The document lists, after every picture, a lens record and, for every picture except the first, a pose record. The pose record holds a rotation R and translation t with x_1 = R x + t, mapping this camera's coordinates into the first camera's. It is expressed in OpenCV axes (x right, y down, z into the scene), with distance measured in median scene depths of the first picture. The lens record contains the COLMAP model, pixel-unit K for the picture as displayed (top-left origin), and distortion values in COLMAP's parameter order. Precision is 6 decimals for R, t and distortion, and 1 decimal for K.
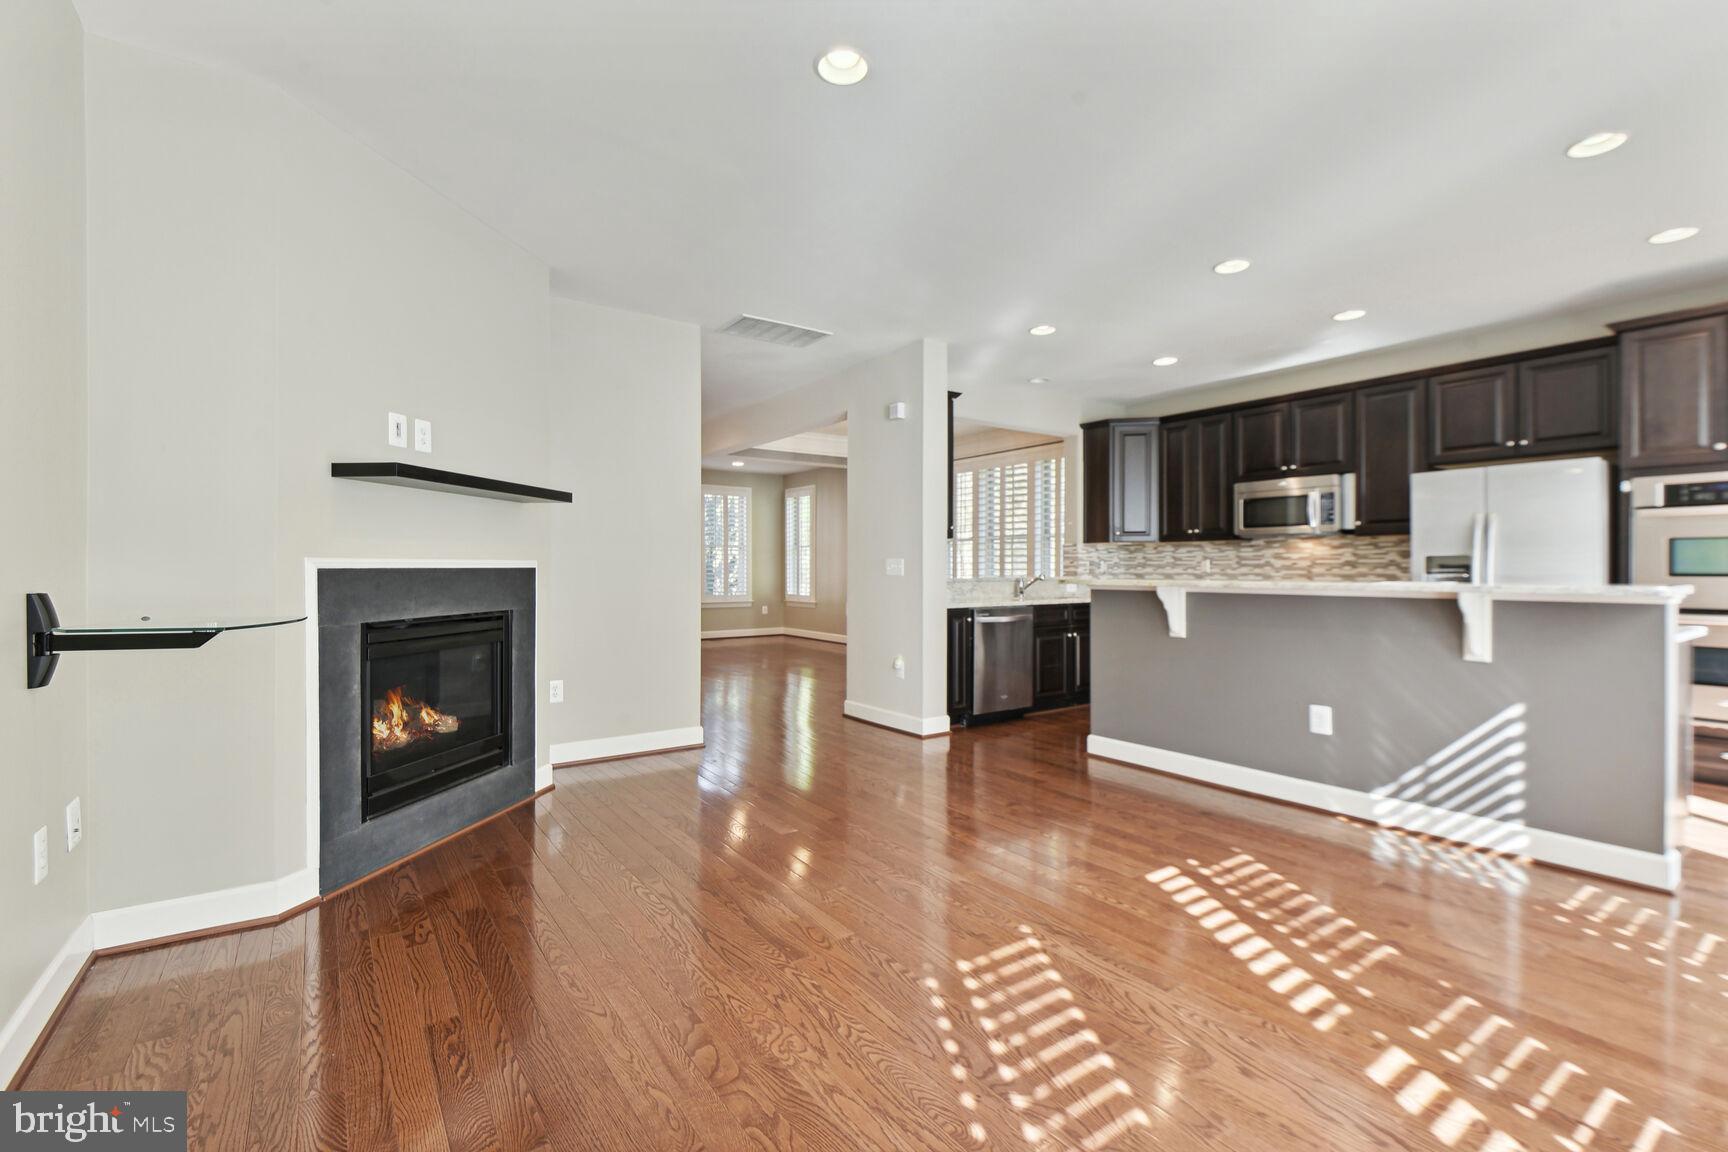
lens RADIAL K [[775.2, 0, 879.3], [0, 775.2, 572.6], [0, 0, 1]] dist [0.002978, -0.000669]
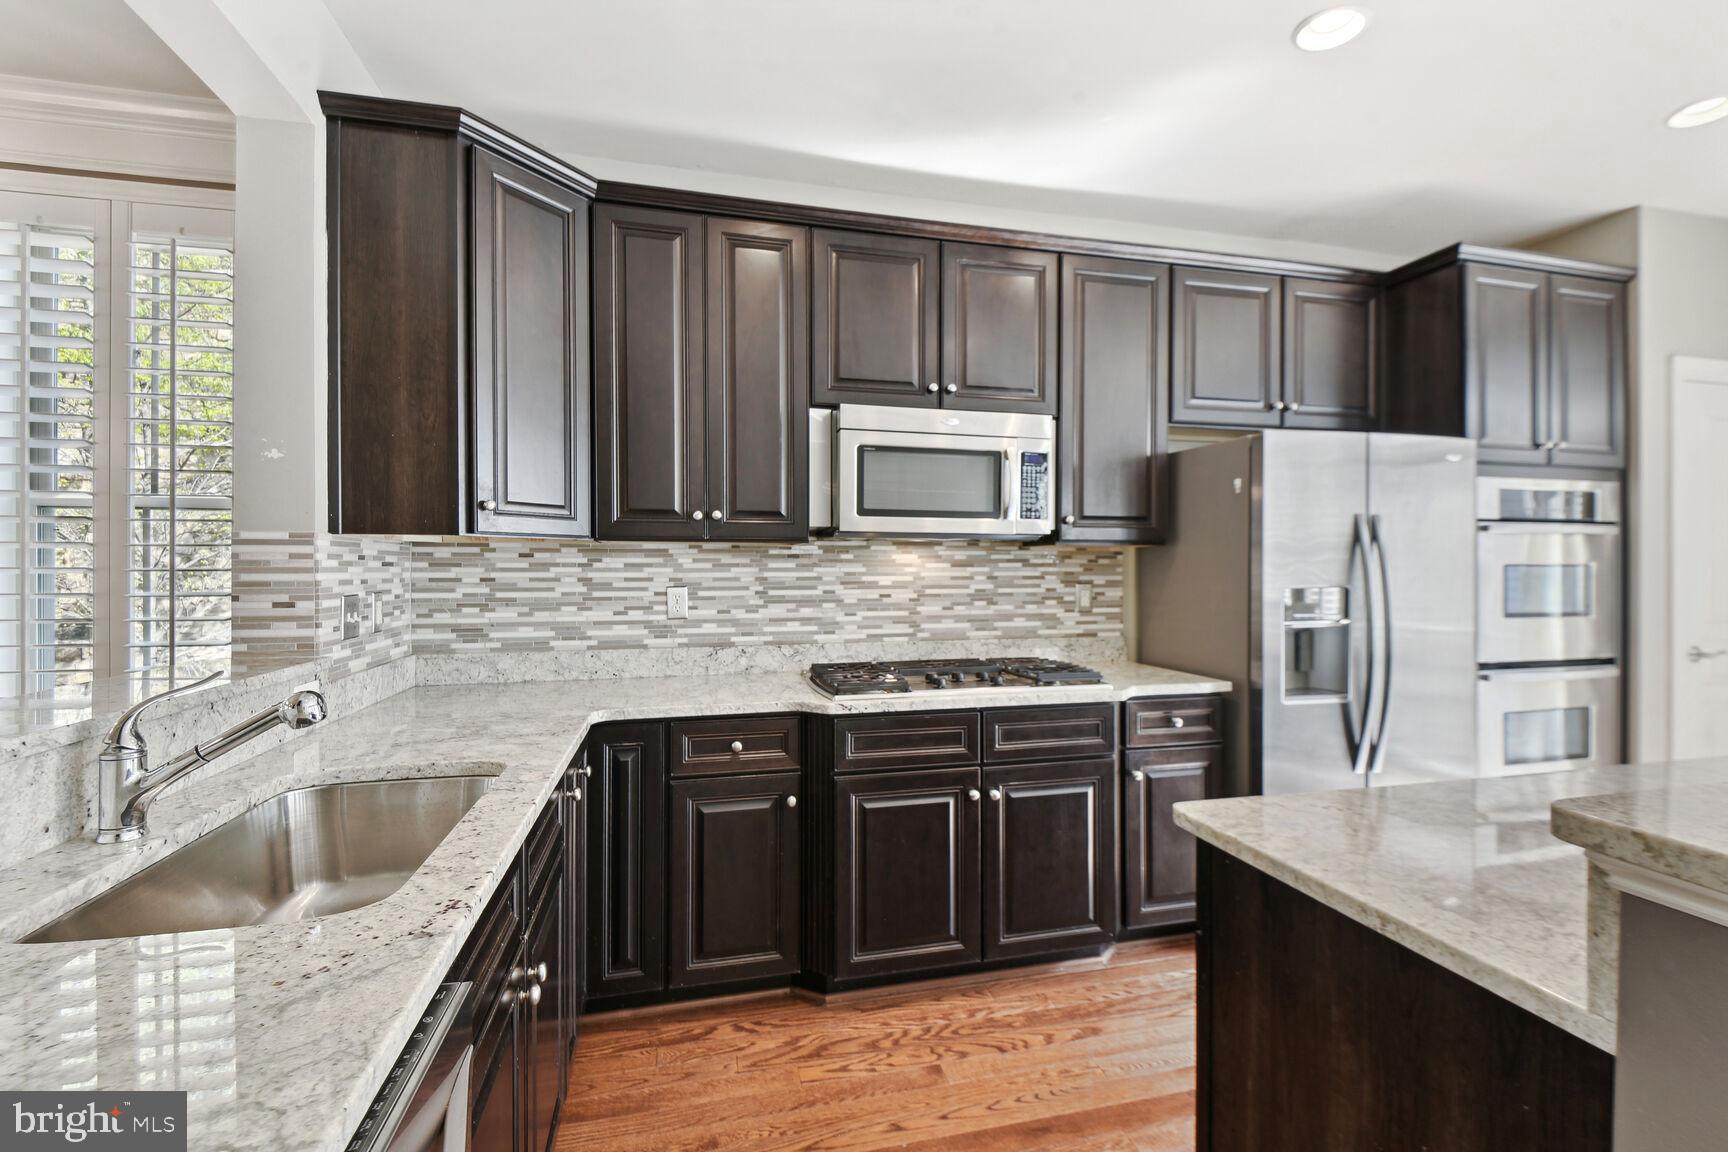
lens RADIAL K [[775.2, 0, 879.3], [0, 775.2, 572.6], [0, 0, 1]] dist [0.002978, -0.000669]
pose [[0.365487, -0.005386, 0.930801, 0.098309], [0.005080, 0.999980, 0.003791, -0.030250], [-0.930802, 0.003343, 0.365507, 0.902672]]
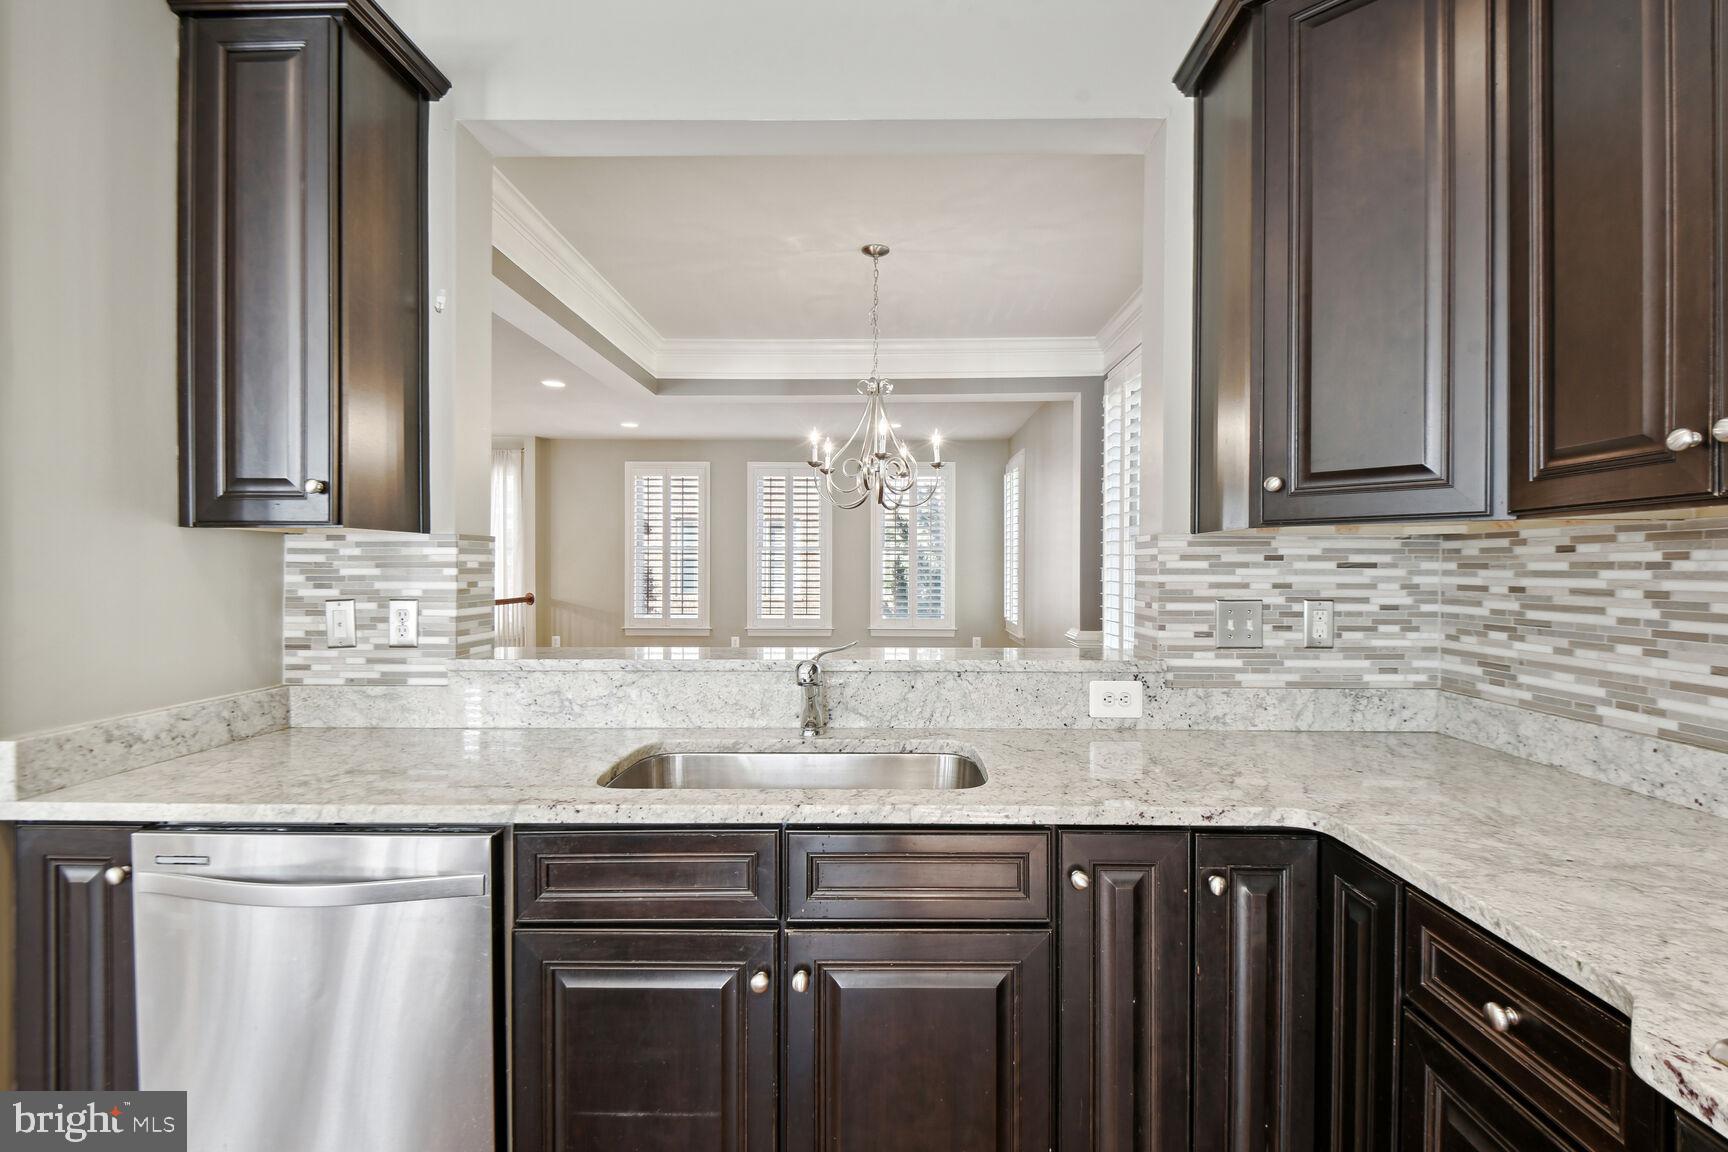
lens RADIAL K [[791.4, 0, 887.8], [0, 791.4, 567.4], [0, 0, 1]] dist [0.008361, -0.000685]
pose [[0.810809, 0.003646, -0.585300, 0.422614], [-0.008389, 0.999950, -0.005392, -0.030194], [0.585251, 0.009282, 0.810799, 0.908980]]
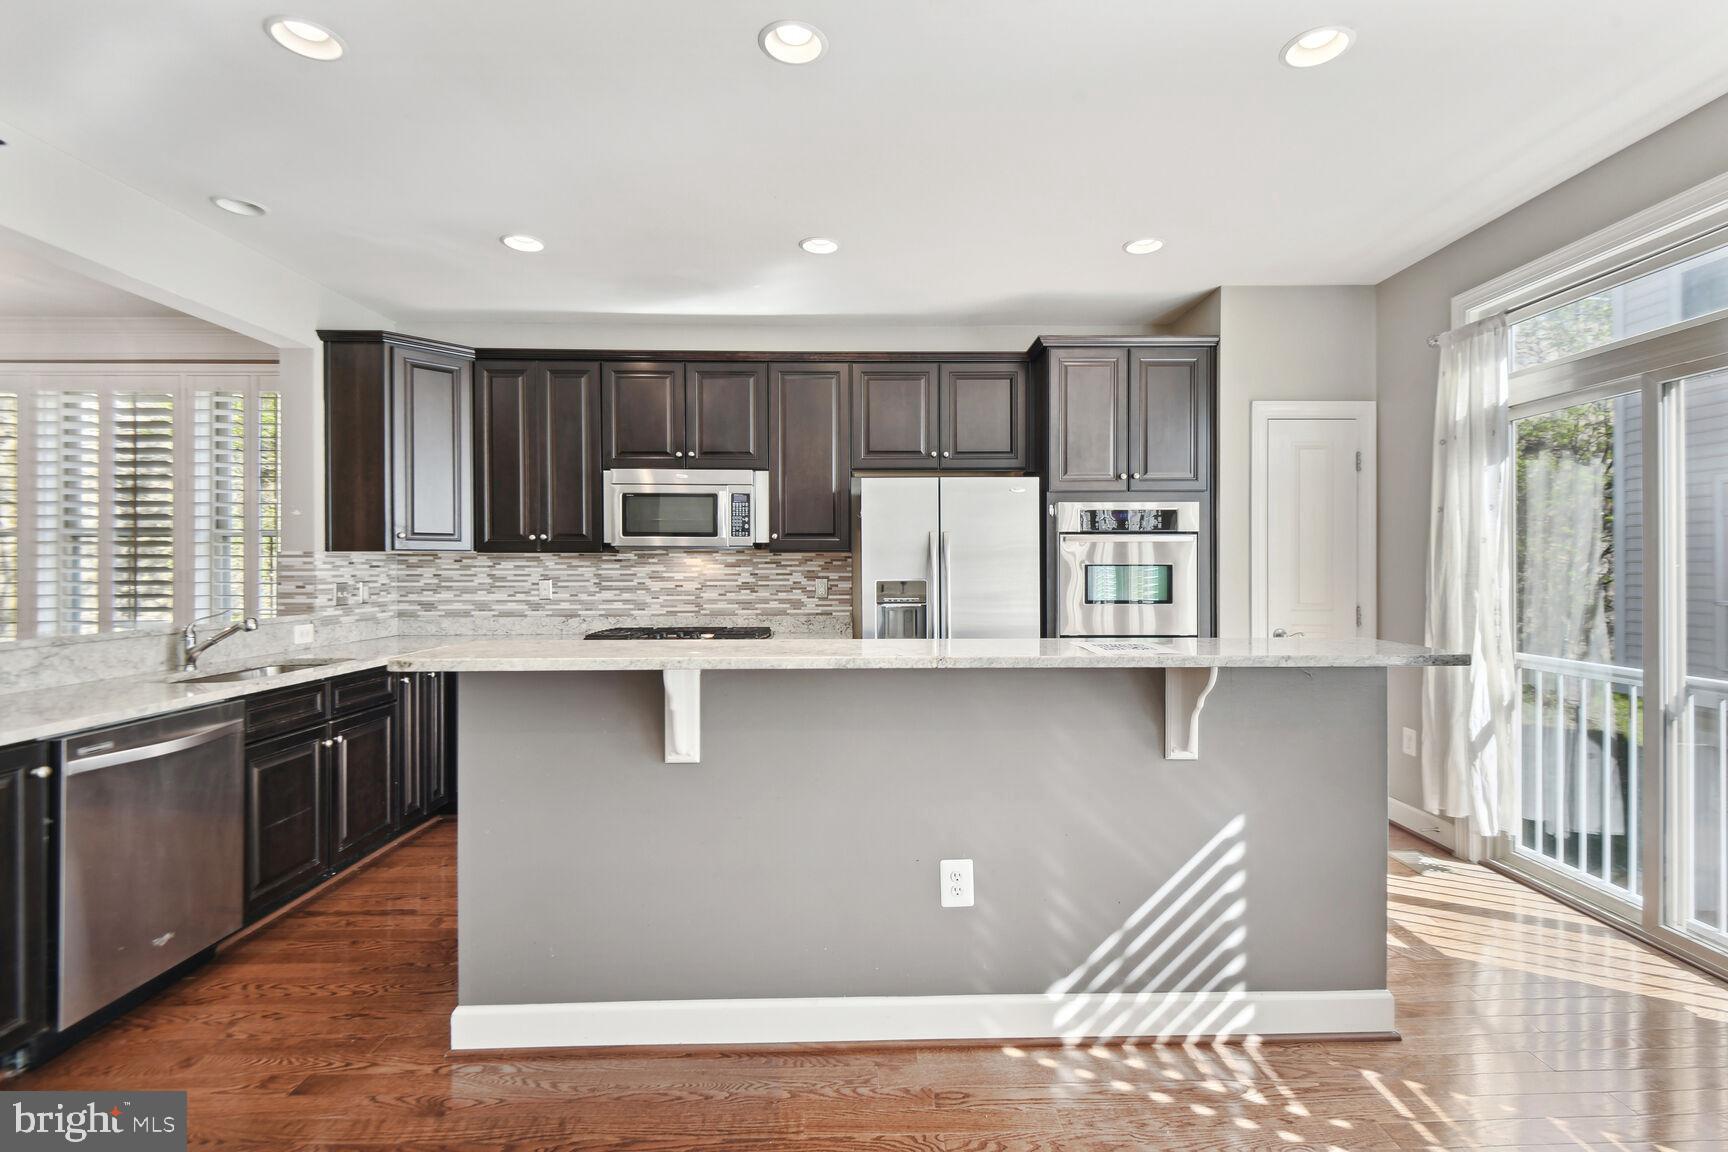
lens RADIAL K [[774.9, 0, 878.1], [0, 774.9, 567.7], [0, 0, 1]] dist [0.013531, -0.009174]
pose [[0.560783, -0.001714, 0.827961, 0.036264], [0.006423, 0.999977, -0.002281, -0.028519], [-0.827938, 0.006597, 0.560781, 0.469985]]
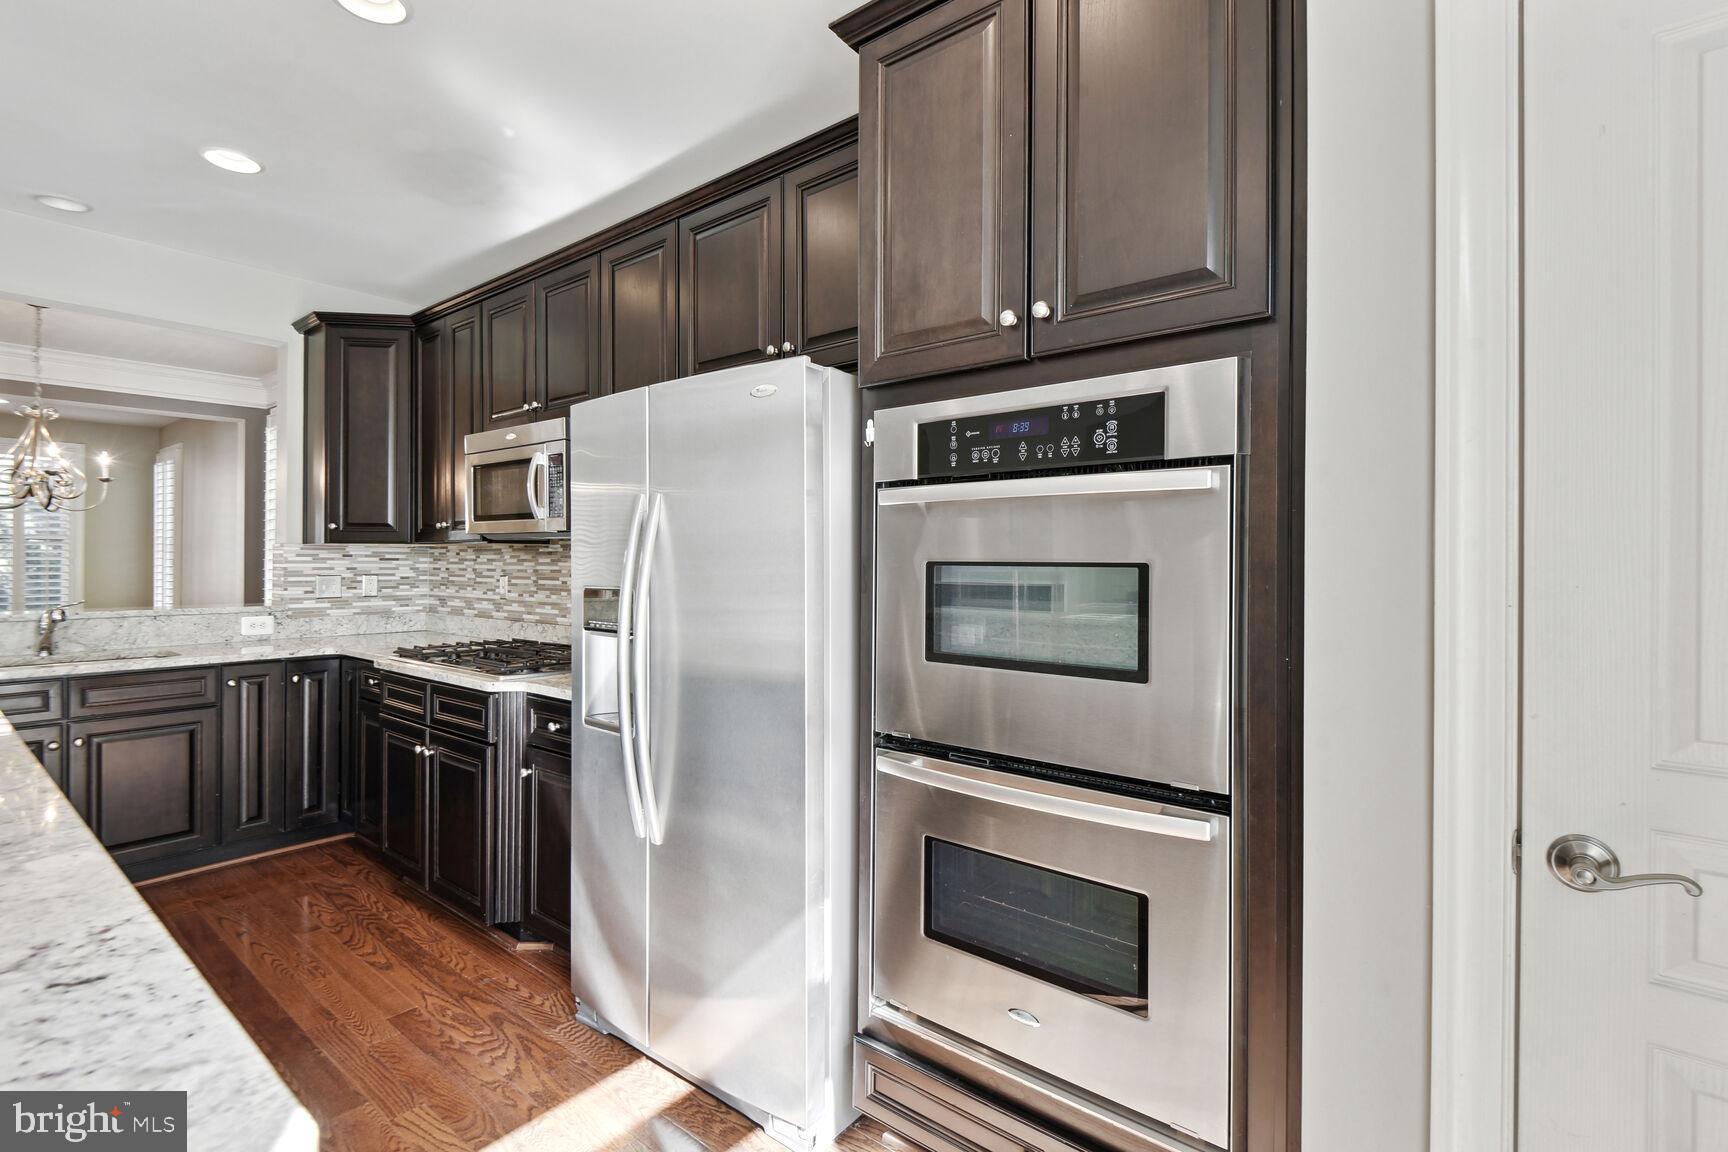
lens RADIAL K [[807.6, 0, 878.4], [0, 807.6, 559.1], [0, 0, 1]] dist [0.000304, -0.000457]
pose [[0.963930, 0.006128, 0.266085, 0.630229], [-0.004010, 0.999956, -0.008504, -0.029900], [-0.266125, 0.007131, 0.963912, 0.435978]]
